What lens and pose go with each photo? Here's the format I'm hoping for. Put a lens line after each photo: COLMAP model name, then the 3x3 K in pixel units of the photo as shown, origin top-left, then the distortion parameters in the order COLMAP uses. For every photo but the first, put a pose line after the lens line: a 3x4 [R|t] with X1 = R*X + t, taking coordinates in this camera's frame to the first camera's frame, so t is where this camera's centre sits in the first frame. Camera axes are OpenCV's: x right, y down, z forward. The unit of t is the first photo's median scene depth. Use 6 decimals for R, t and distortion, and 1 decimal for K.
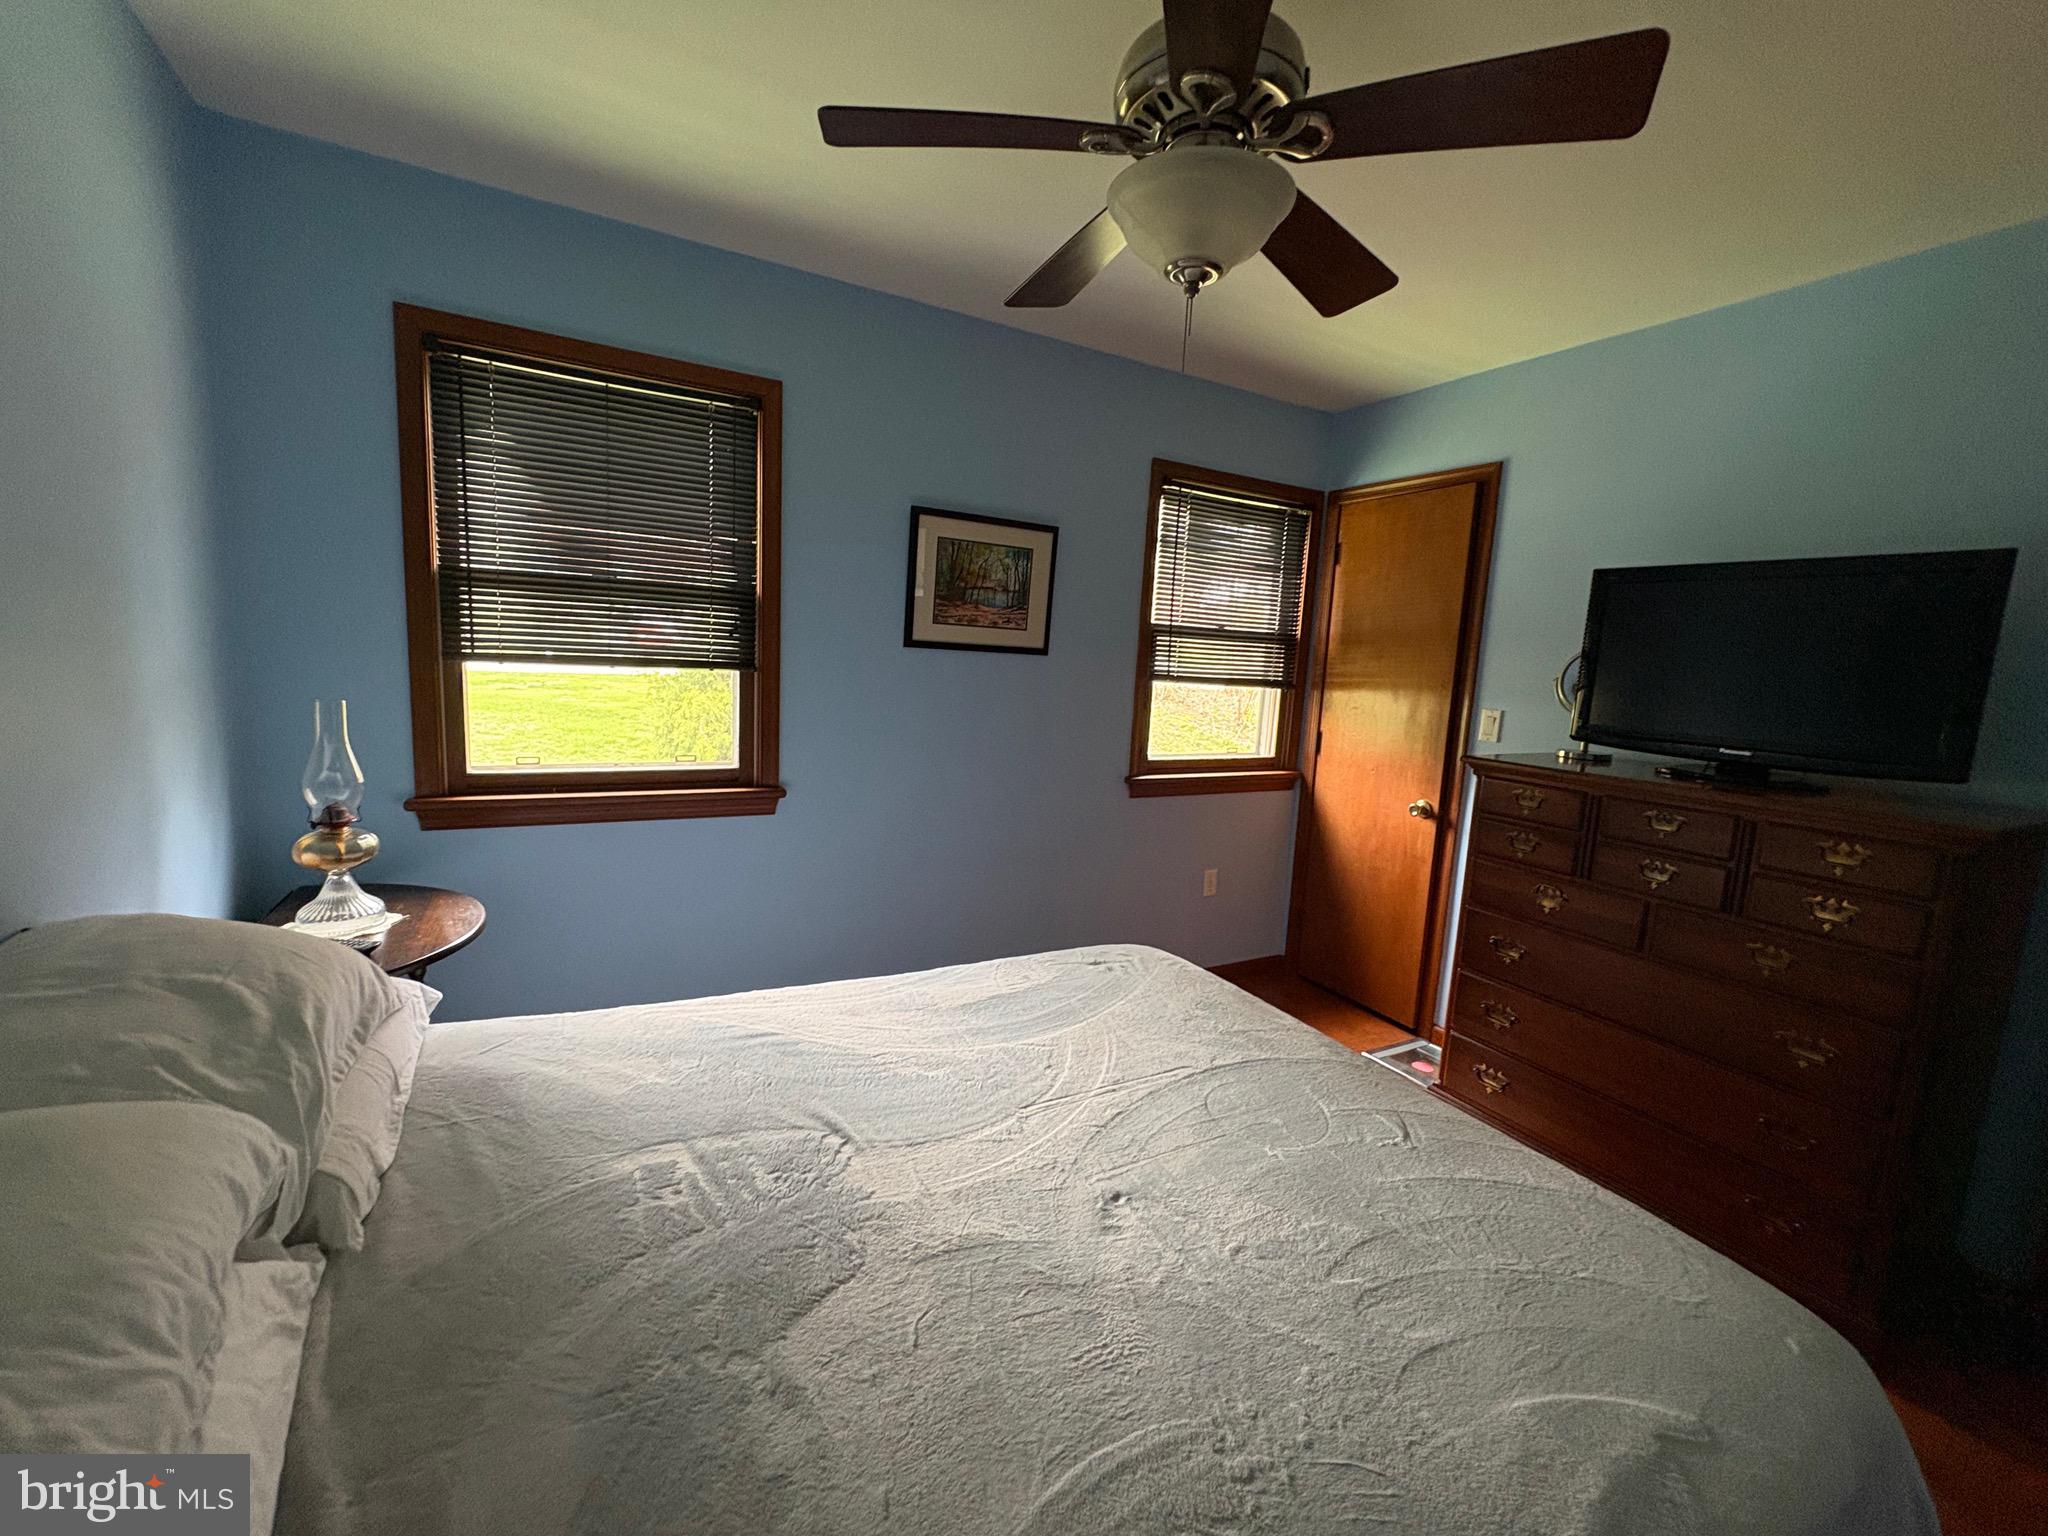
lens RADIAL K [[824.3, 0, 1018.0], [0, 824.3, 766.5], [0, 0, 1]] dist [0.001837, -0.000218]
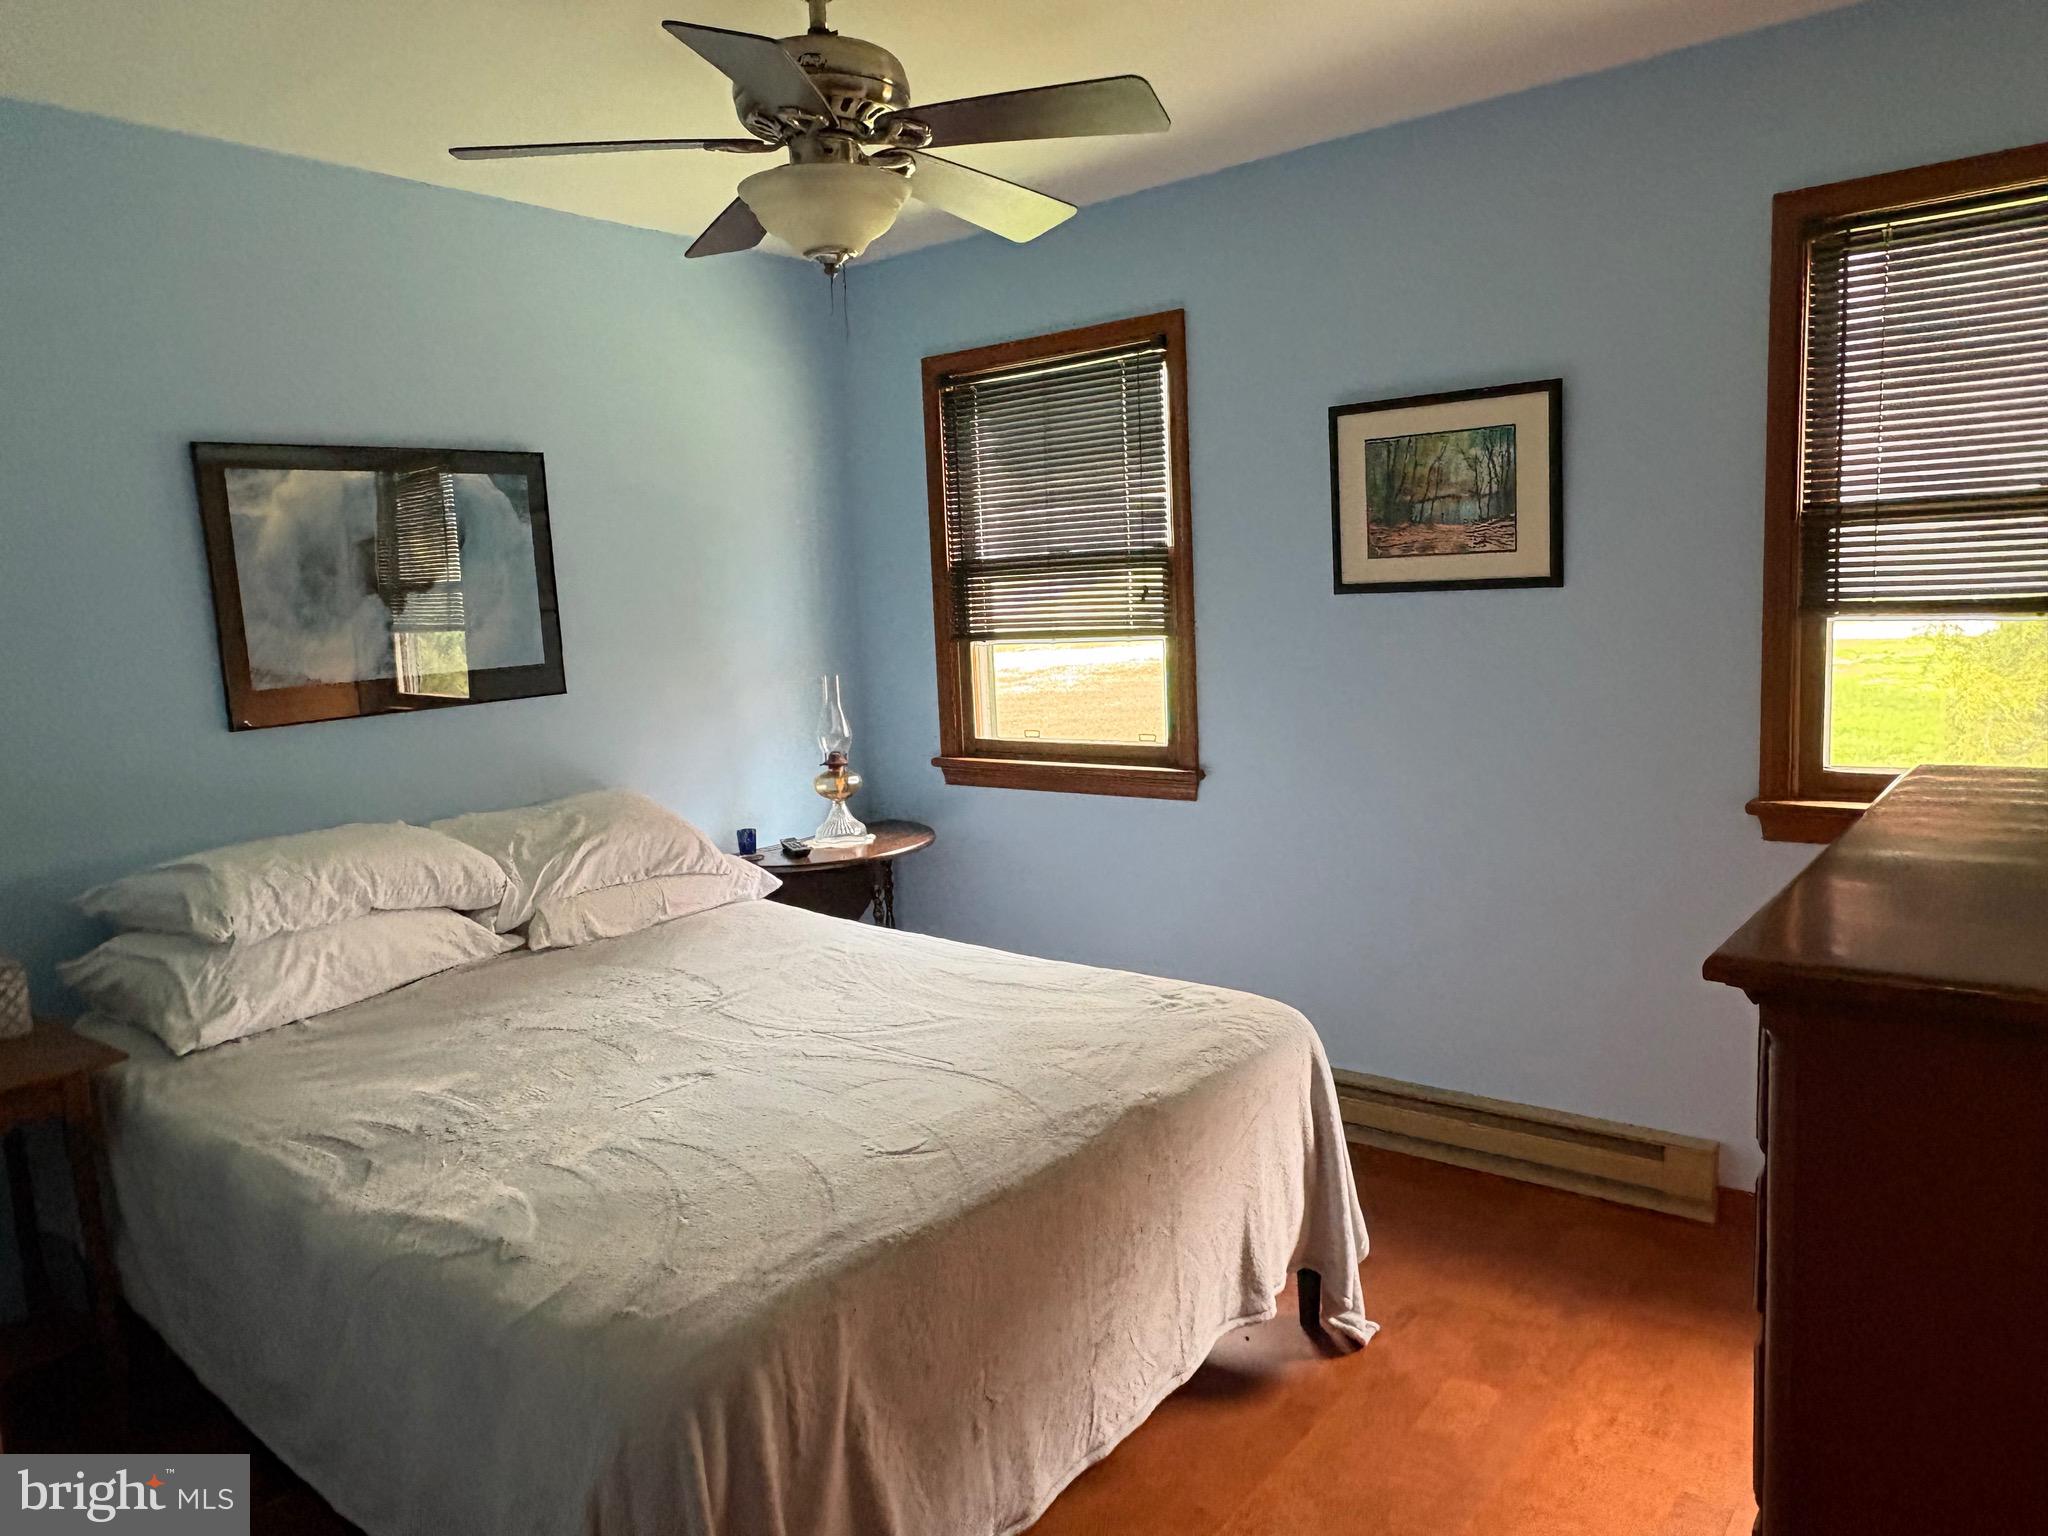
lens RADIAL K [[1298.3, 0, 1024.0], [0, 1298.3, 768.0], [0, 0, 1]] dist [-0.026636, -0.000546]
pose [[0.402728, 0.042900, -0.914314, 0.878863], [-0.066459, 0.997635, 0.017536, 0.011553], [0.912904, 0.053702, 0.404627, 0.289385]]
